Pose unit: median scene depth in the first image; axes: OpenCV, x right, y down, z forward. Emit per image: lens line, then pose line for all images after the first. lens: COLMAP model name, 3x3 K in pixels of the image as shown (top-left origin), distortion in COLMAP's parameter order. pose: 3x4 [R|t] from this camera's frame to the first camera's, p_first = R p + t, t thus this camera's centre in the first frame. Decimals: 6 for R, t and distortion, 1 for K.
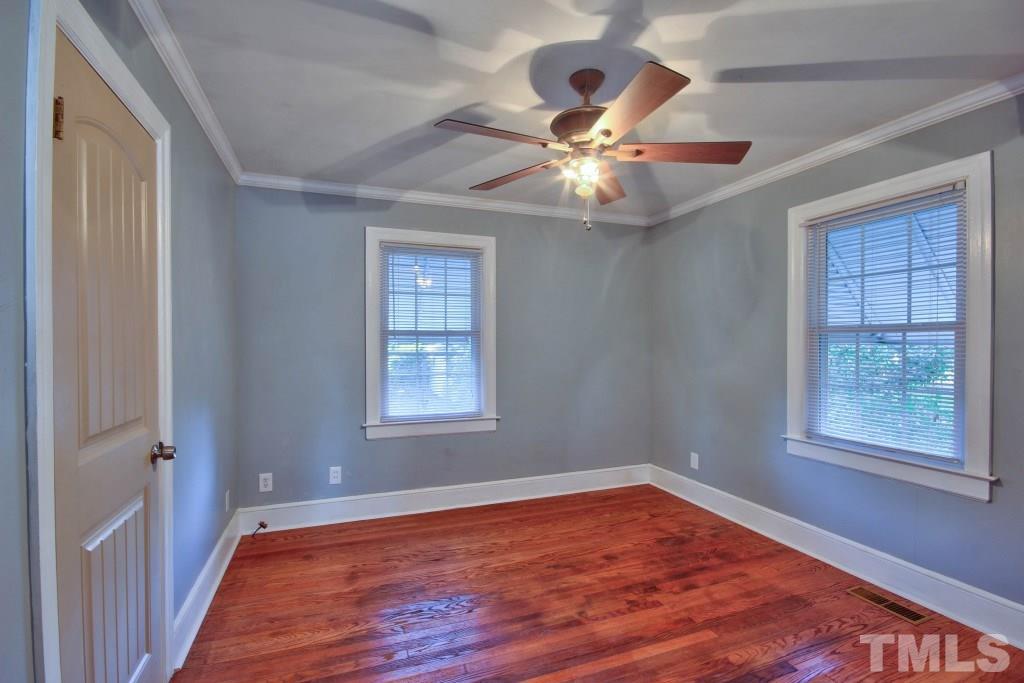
lens RADIAL K [[473.9, 0, 507.6], [0, 473.9, 346.4], [0, 0, 1]] dist [-0.006194, -0.000708]
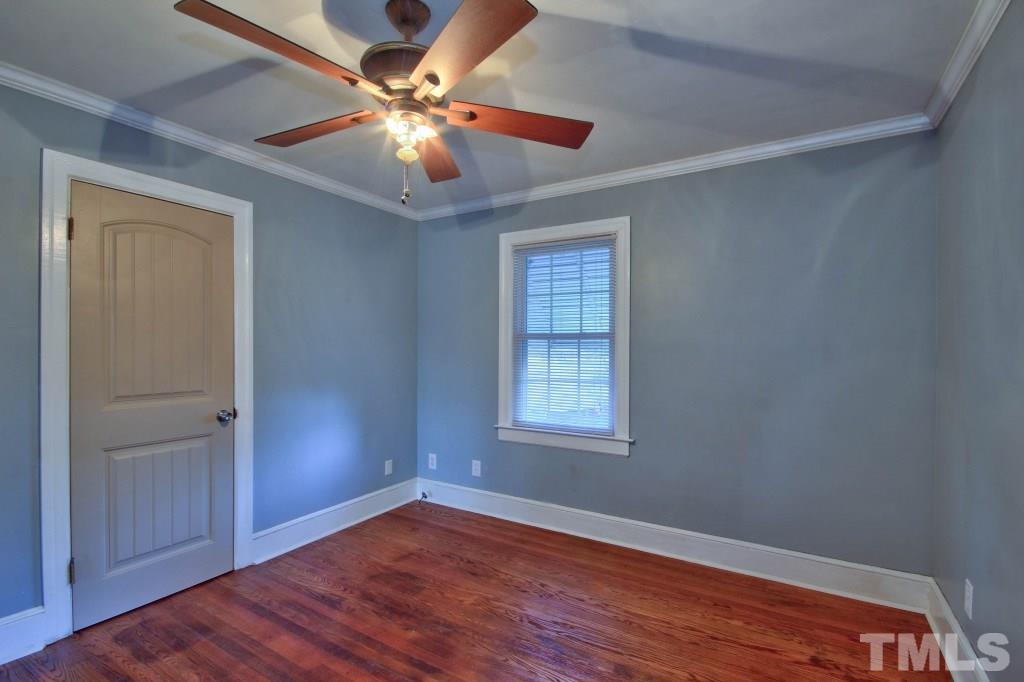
lens RADIAL K [[473.9, 0, 514.5], [0, 473.9, 345.4], [0, 0, 1]] dist [-0.006194, -0.000708]
pose [[0.613629, 0.002463, -0.789591, 0.541125], [-0.009413, 0.999947, -0.004196, -0.005827], [0.789538, 0.010007, 0.613620, 0.391980]]
